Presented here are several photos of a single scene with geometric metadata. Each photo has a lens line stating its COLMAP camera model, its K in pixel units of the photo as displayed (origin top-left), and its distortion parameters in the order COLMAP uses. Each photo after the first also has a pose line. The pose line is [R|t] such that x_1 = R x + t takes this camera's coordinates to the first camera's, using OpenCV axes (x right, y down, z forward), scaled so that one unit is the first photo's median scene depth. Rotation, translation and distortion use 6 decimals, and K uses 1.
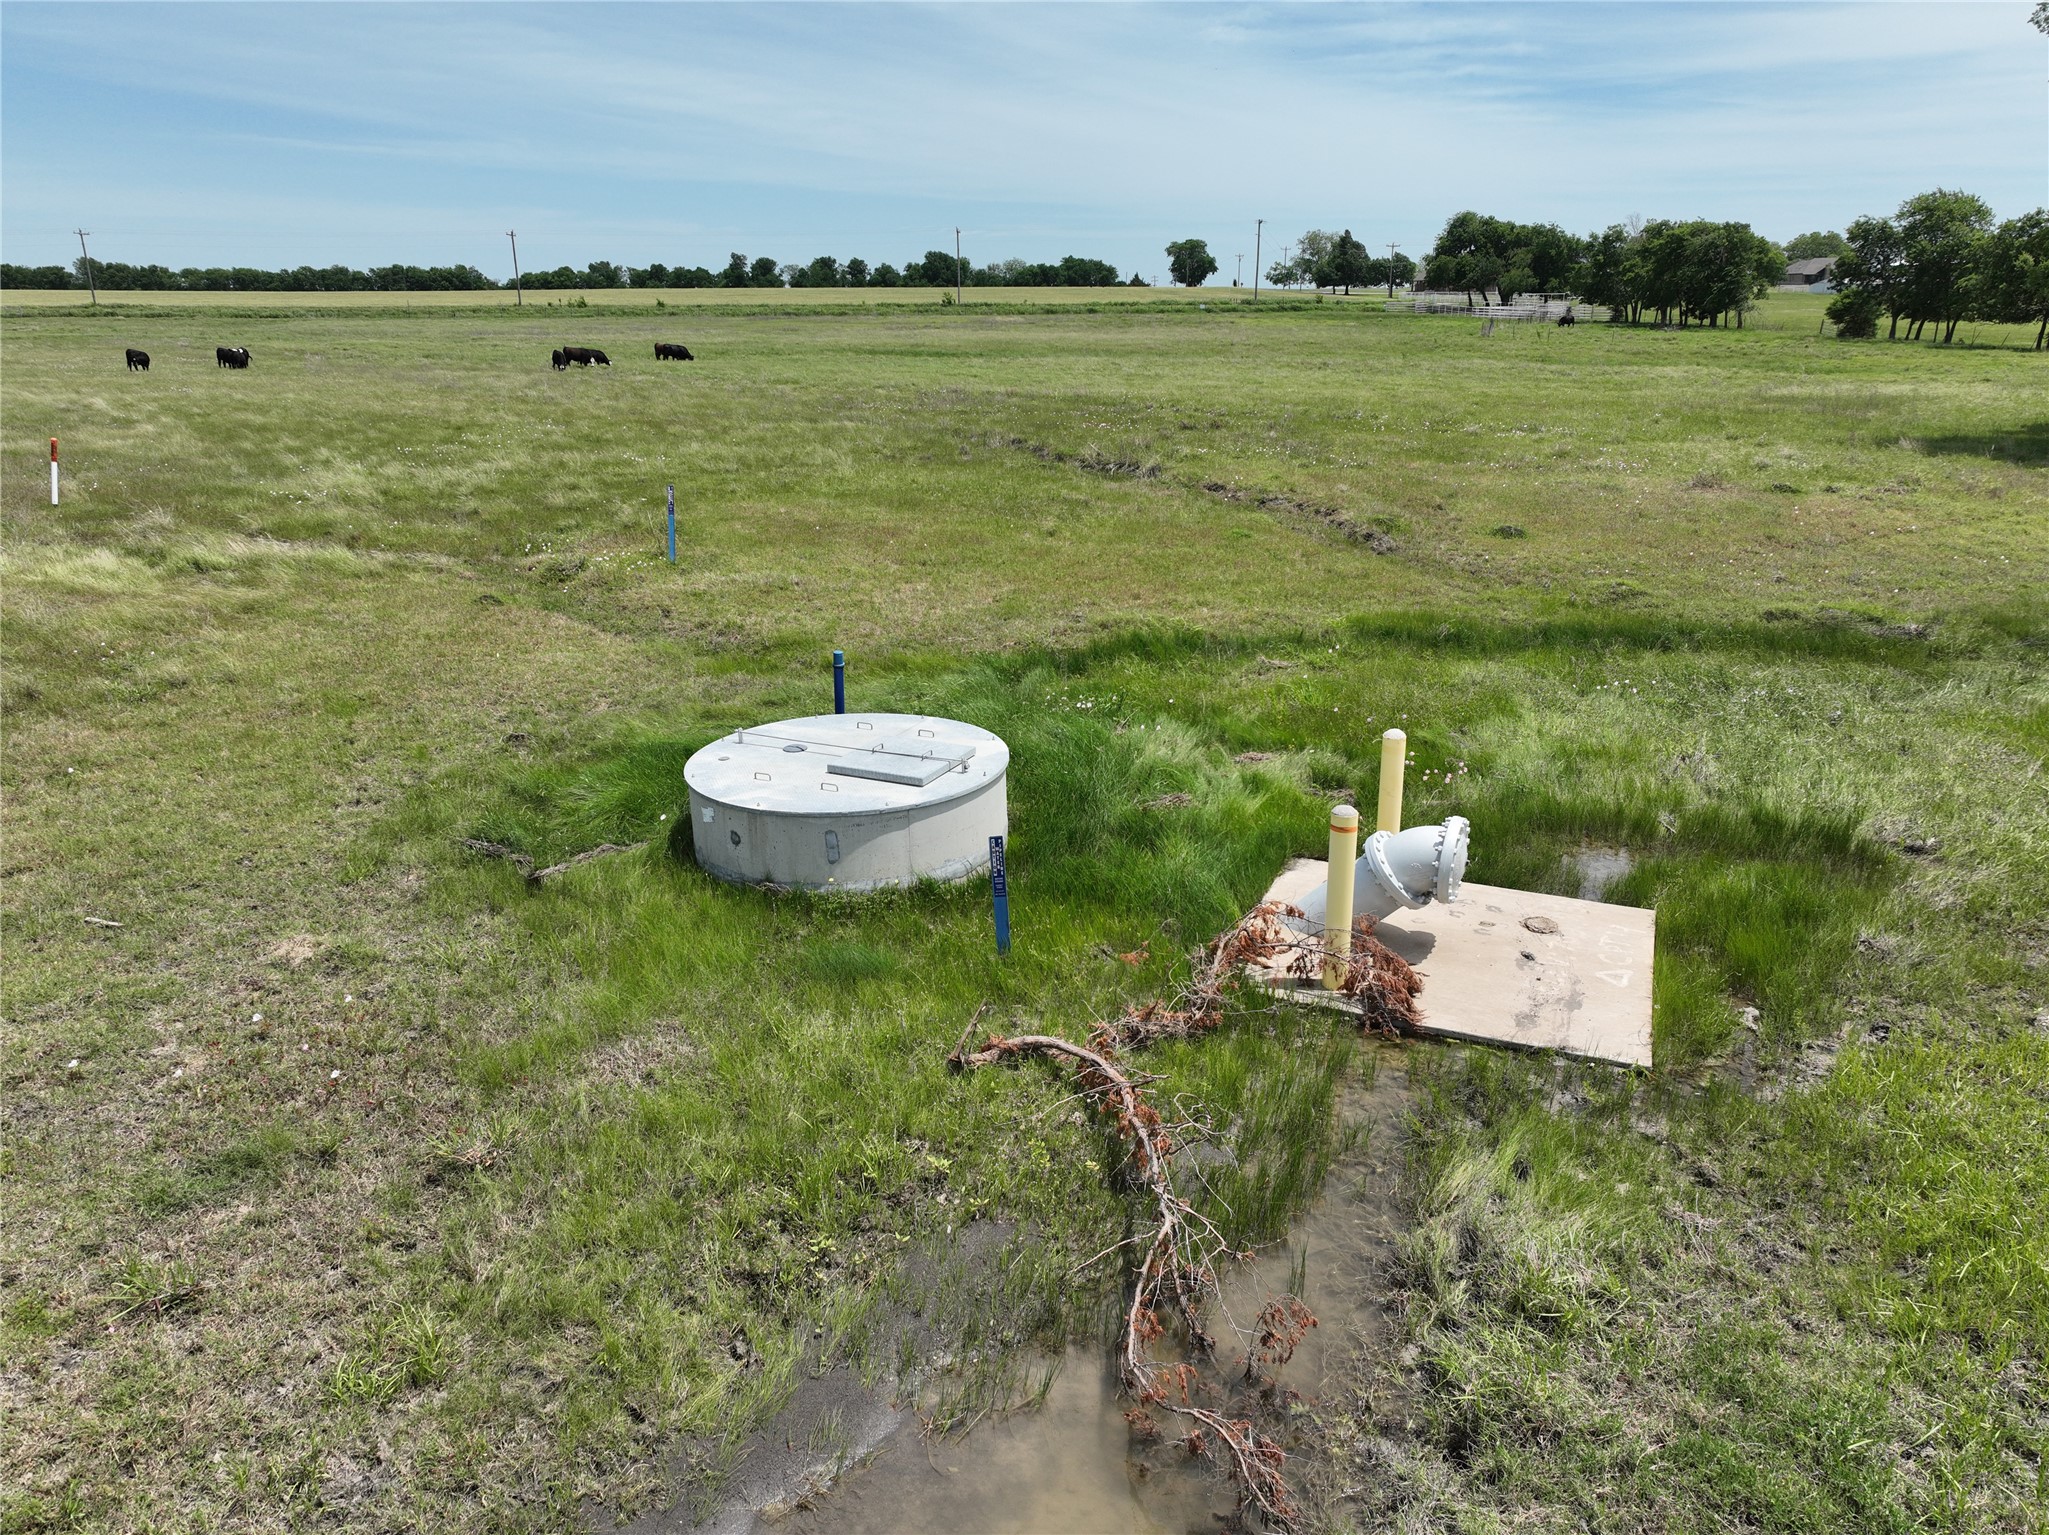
lens RADIAL K [[1506.6, 0, 1030.3], [0, 1506.6, 774.6], [0, 0, 1]] dist [0.000999, 0.009903]
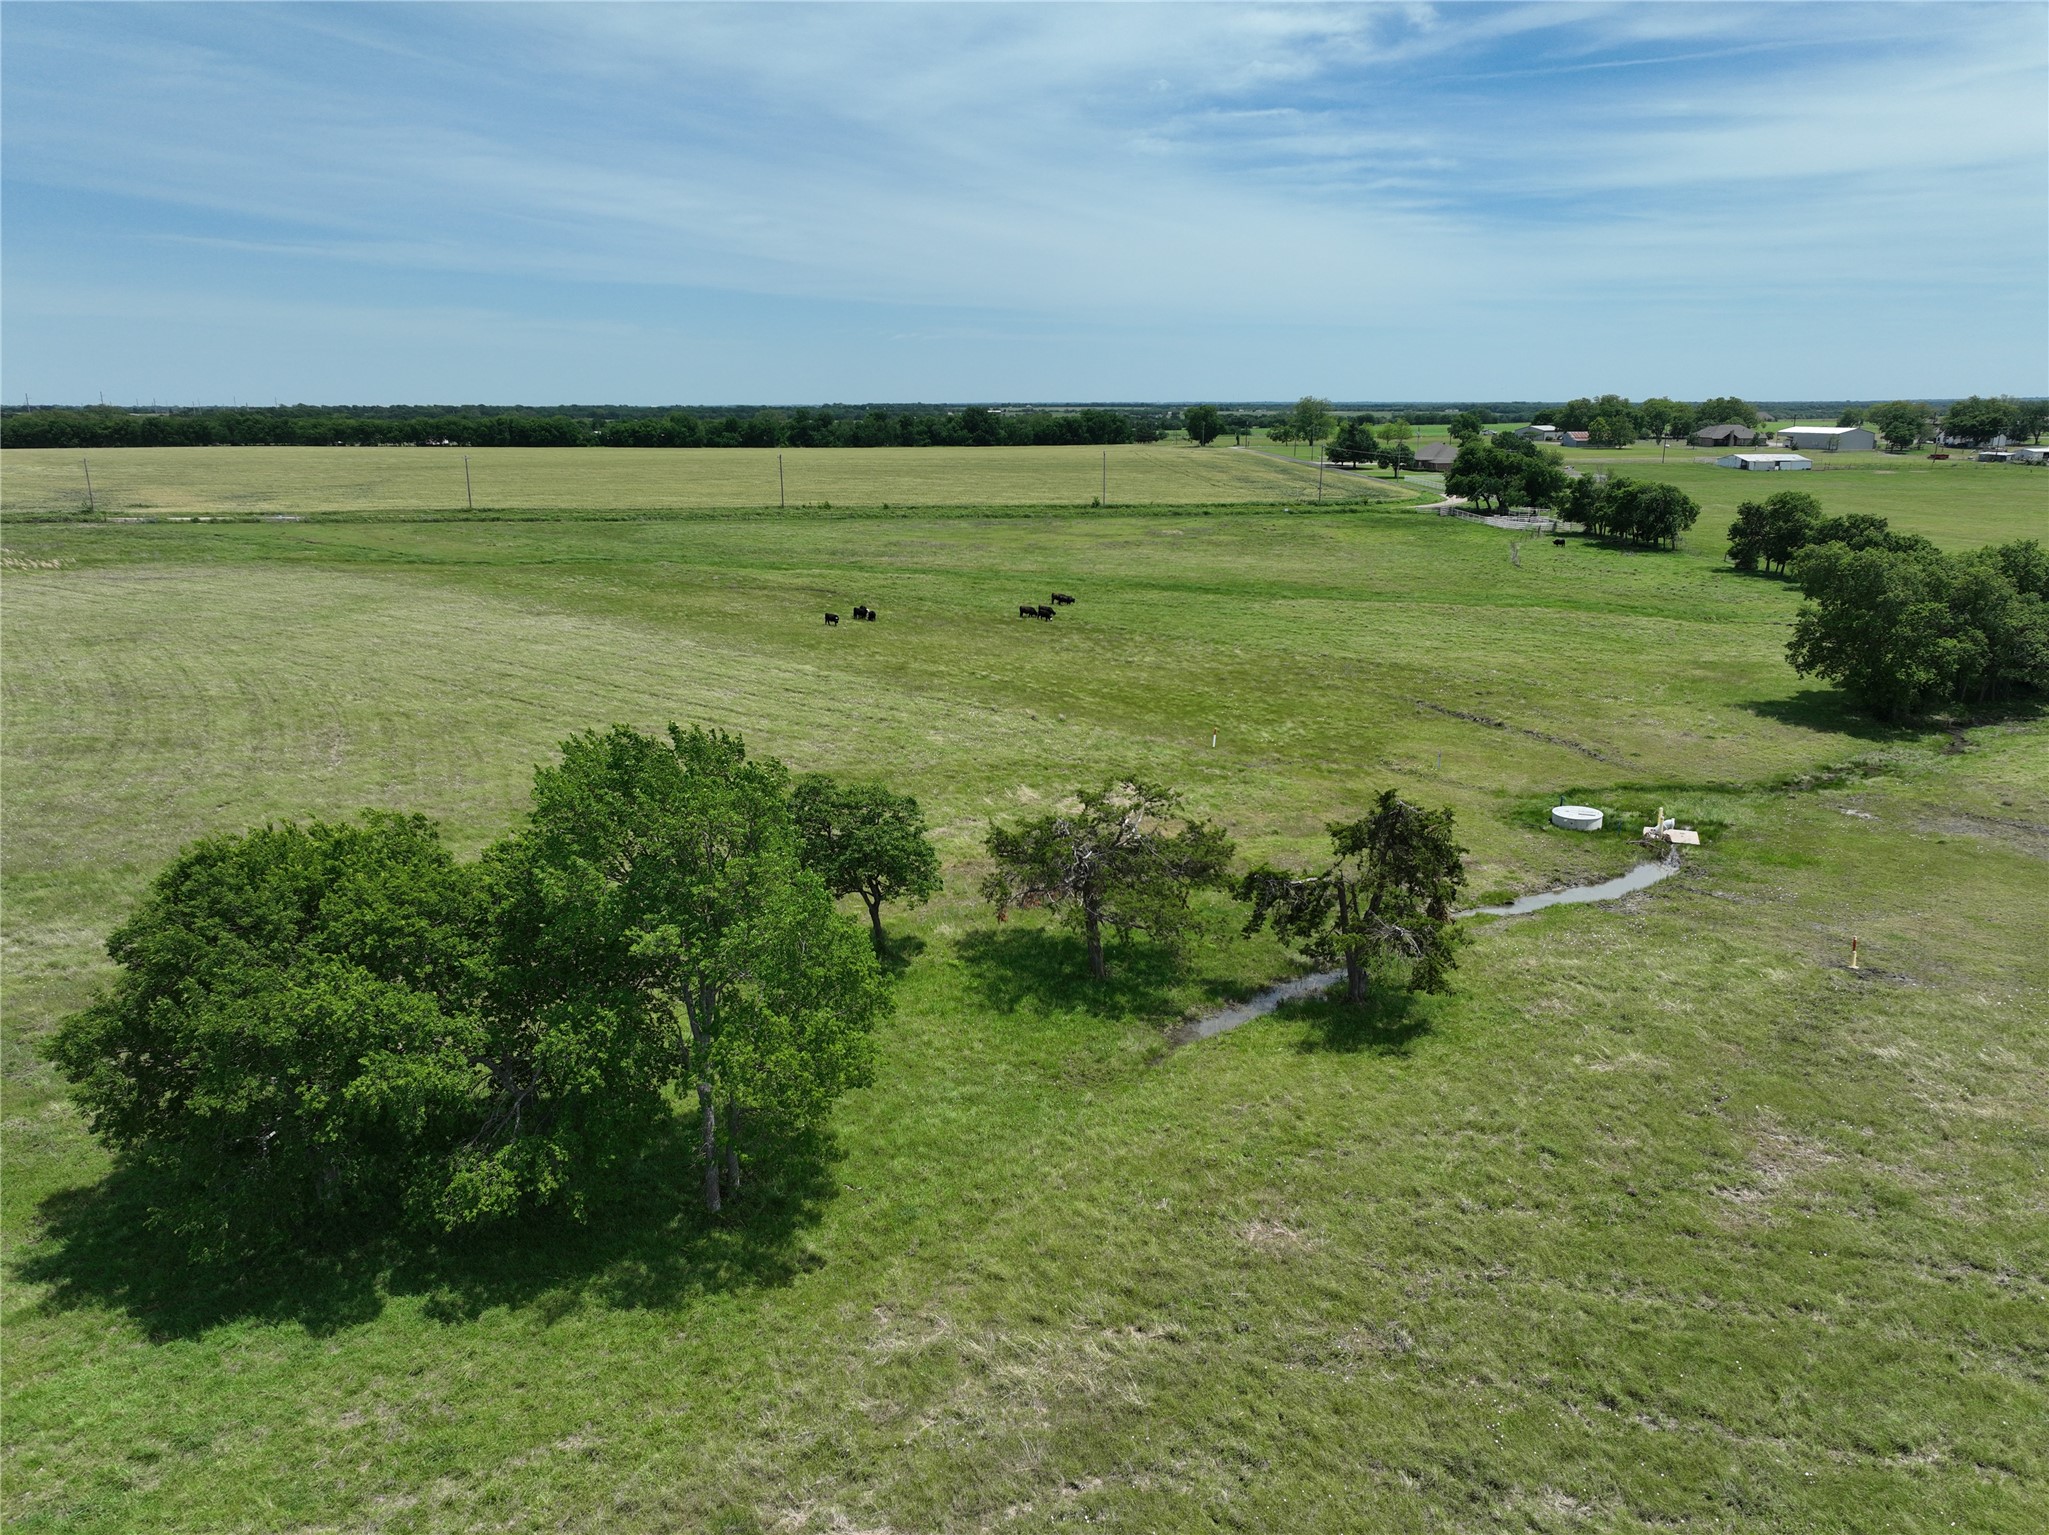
lens RADIAL K [[1506.6, 0, 1018.3], [0, 1506.6, 761.7], [0, 0, 1]] dist [0.000999, 0.009903]
pose [[0.999439, -0.006952, 0.032761, -0.294730], [0.009172, 0.997635, -0.068119, 0.020518], [-0.032210, 0.068381, 0.997139, -0.587989]]
